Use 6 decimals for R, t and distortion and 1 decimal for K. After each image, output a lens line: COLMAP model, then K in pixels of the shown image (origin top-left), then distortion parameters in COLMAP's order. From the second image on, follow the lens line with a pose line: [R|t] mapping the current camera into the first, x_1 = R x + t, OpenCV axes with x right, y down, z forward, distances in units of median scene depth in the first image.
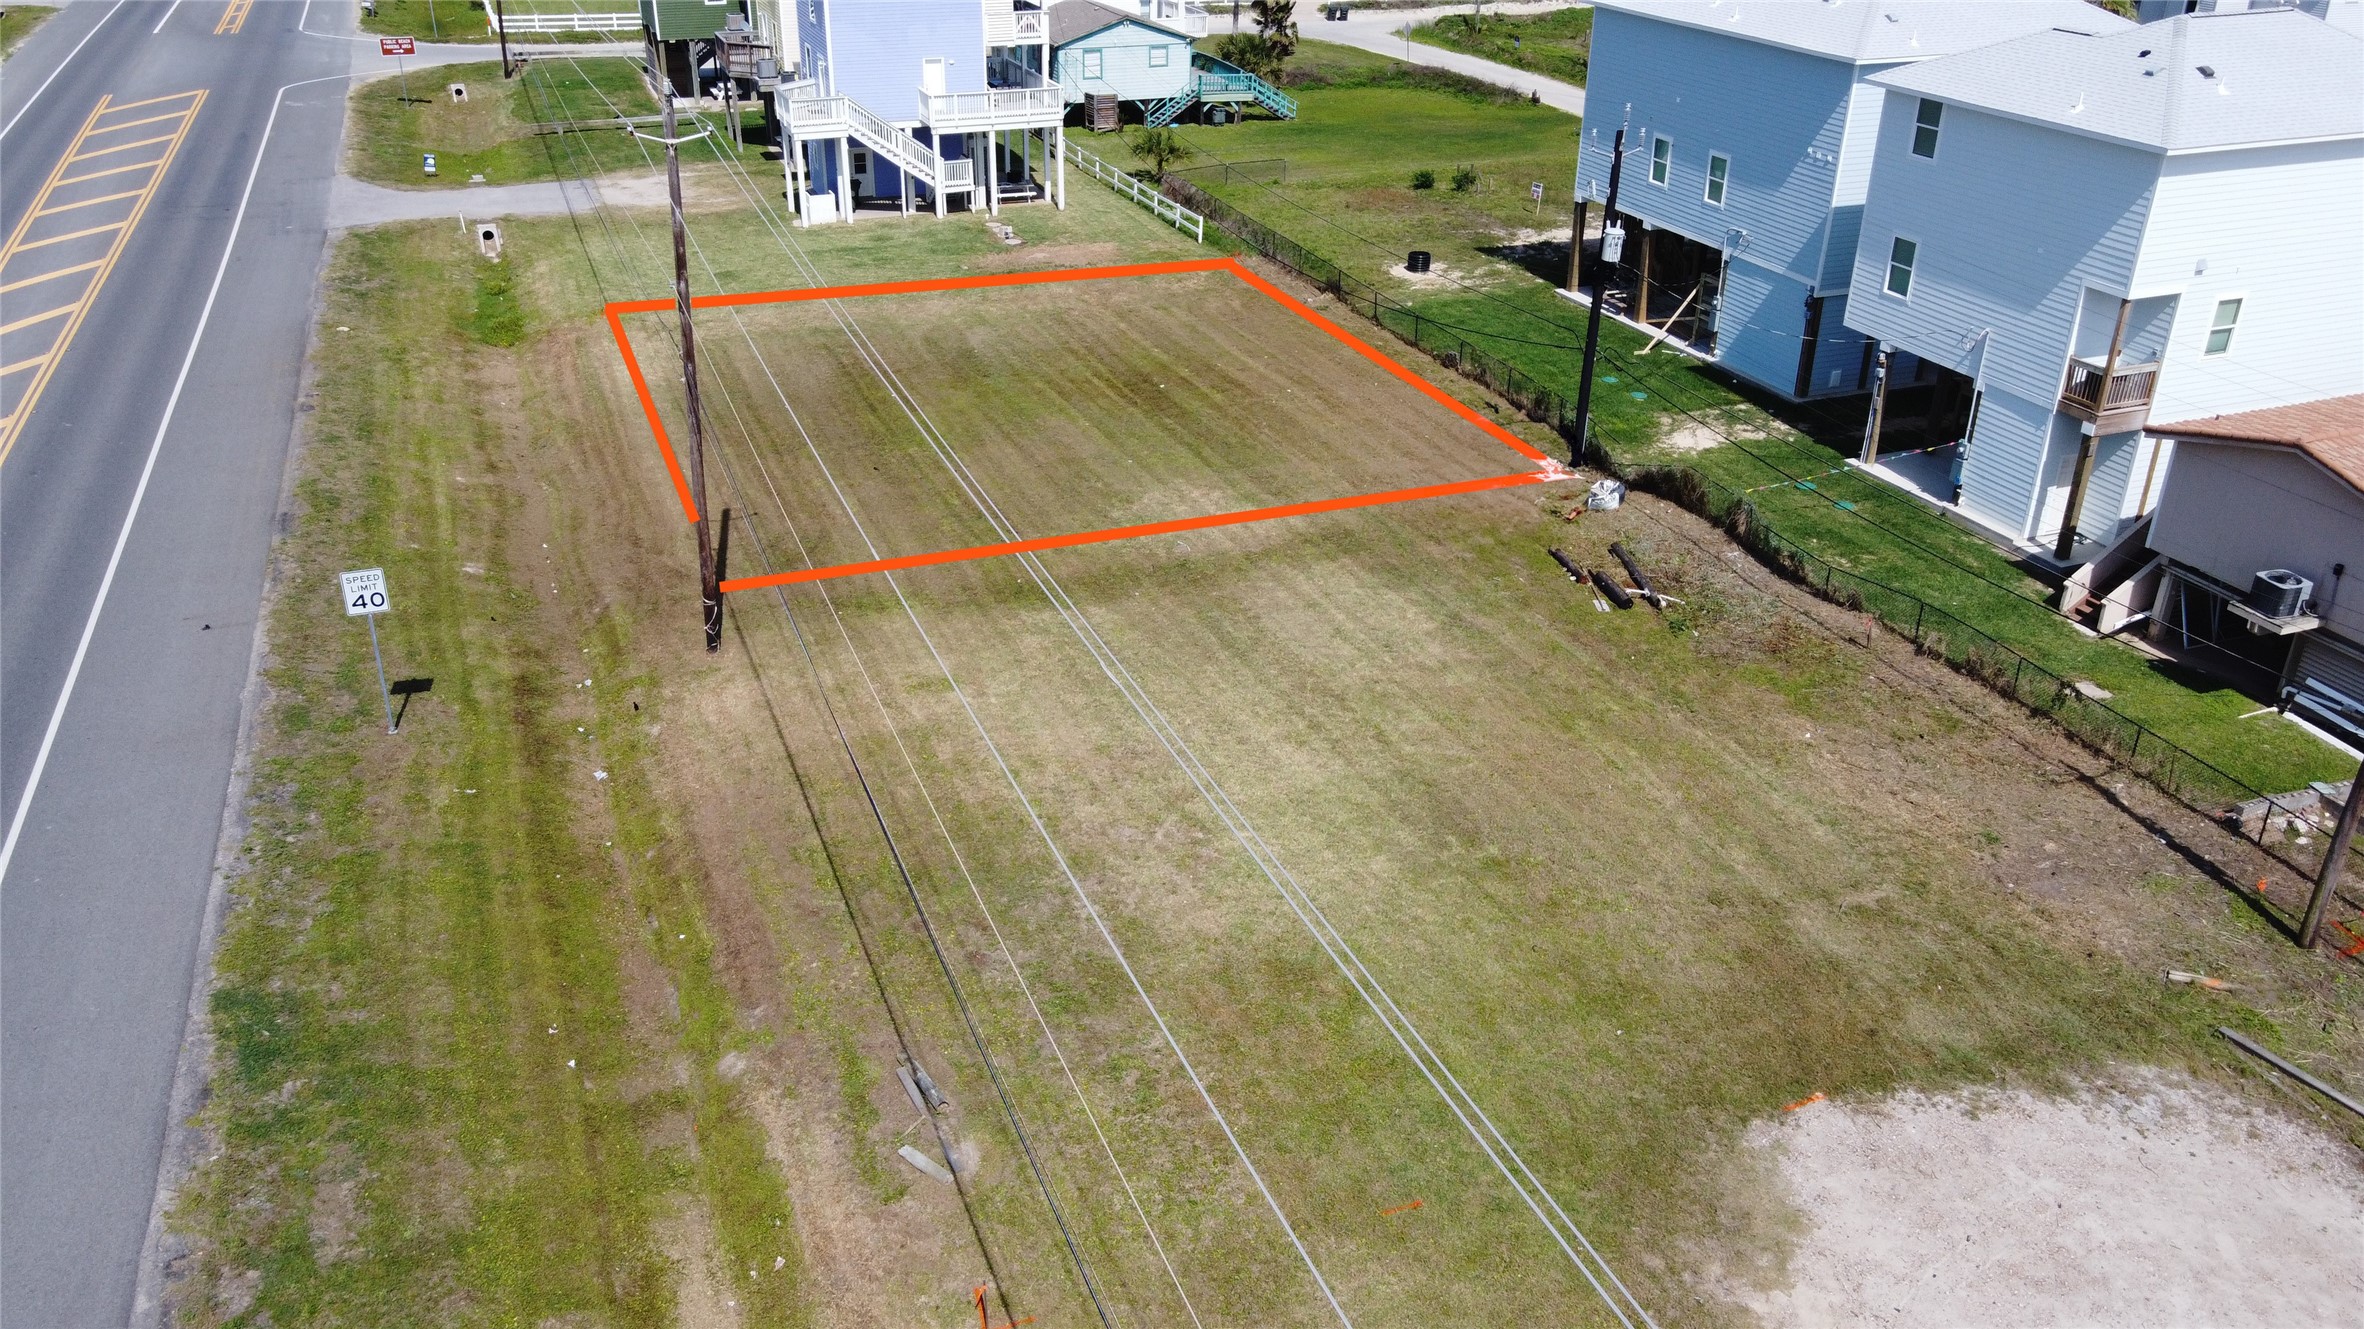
lens RADIAL K [[1806.5, 0, 1195.9], [0, 1806.5, 661.9], [0, 0, 1]] dist [-0.001561, 0.070976]
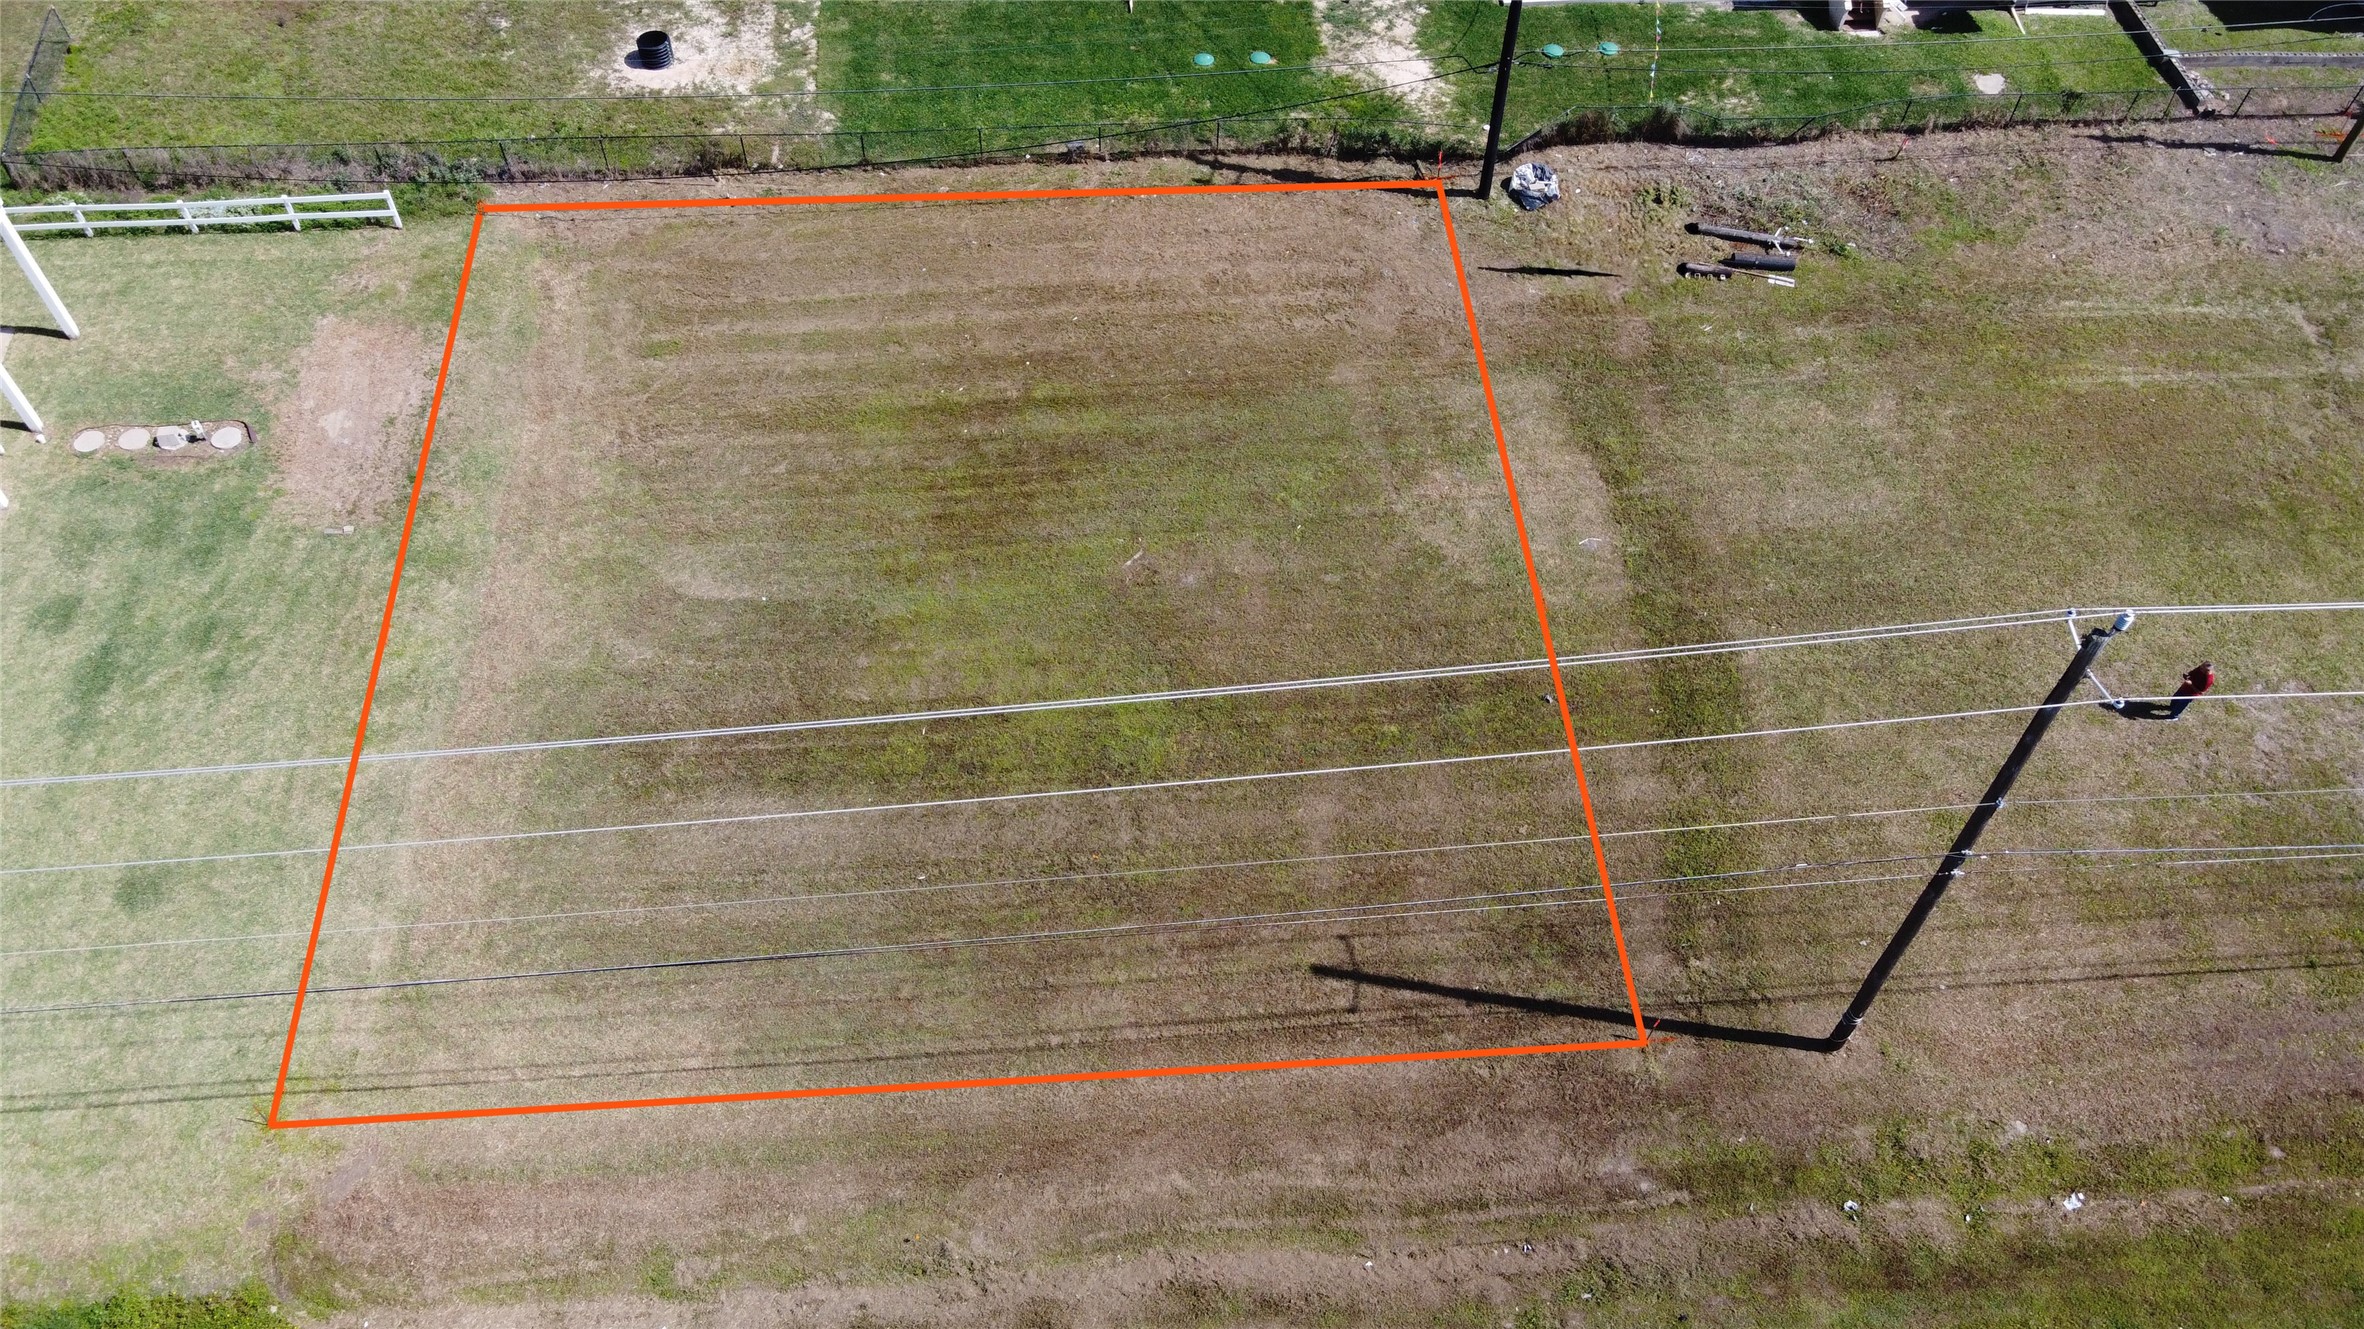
lens RADIAL K [[1801.9, 0, 1182.0], [0, 1801.9, 664.5], [0, 0, 1]] dist [-0.003557, 0.035802]
pose [[0.300699, -0.775070, 0.555739, -0.623331], [0.421343, 0.630719, 0.651662, -0.710276], [-0.855599, 0.038202, 0.516227, 0.769228]]
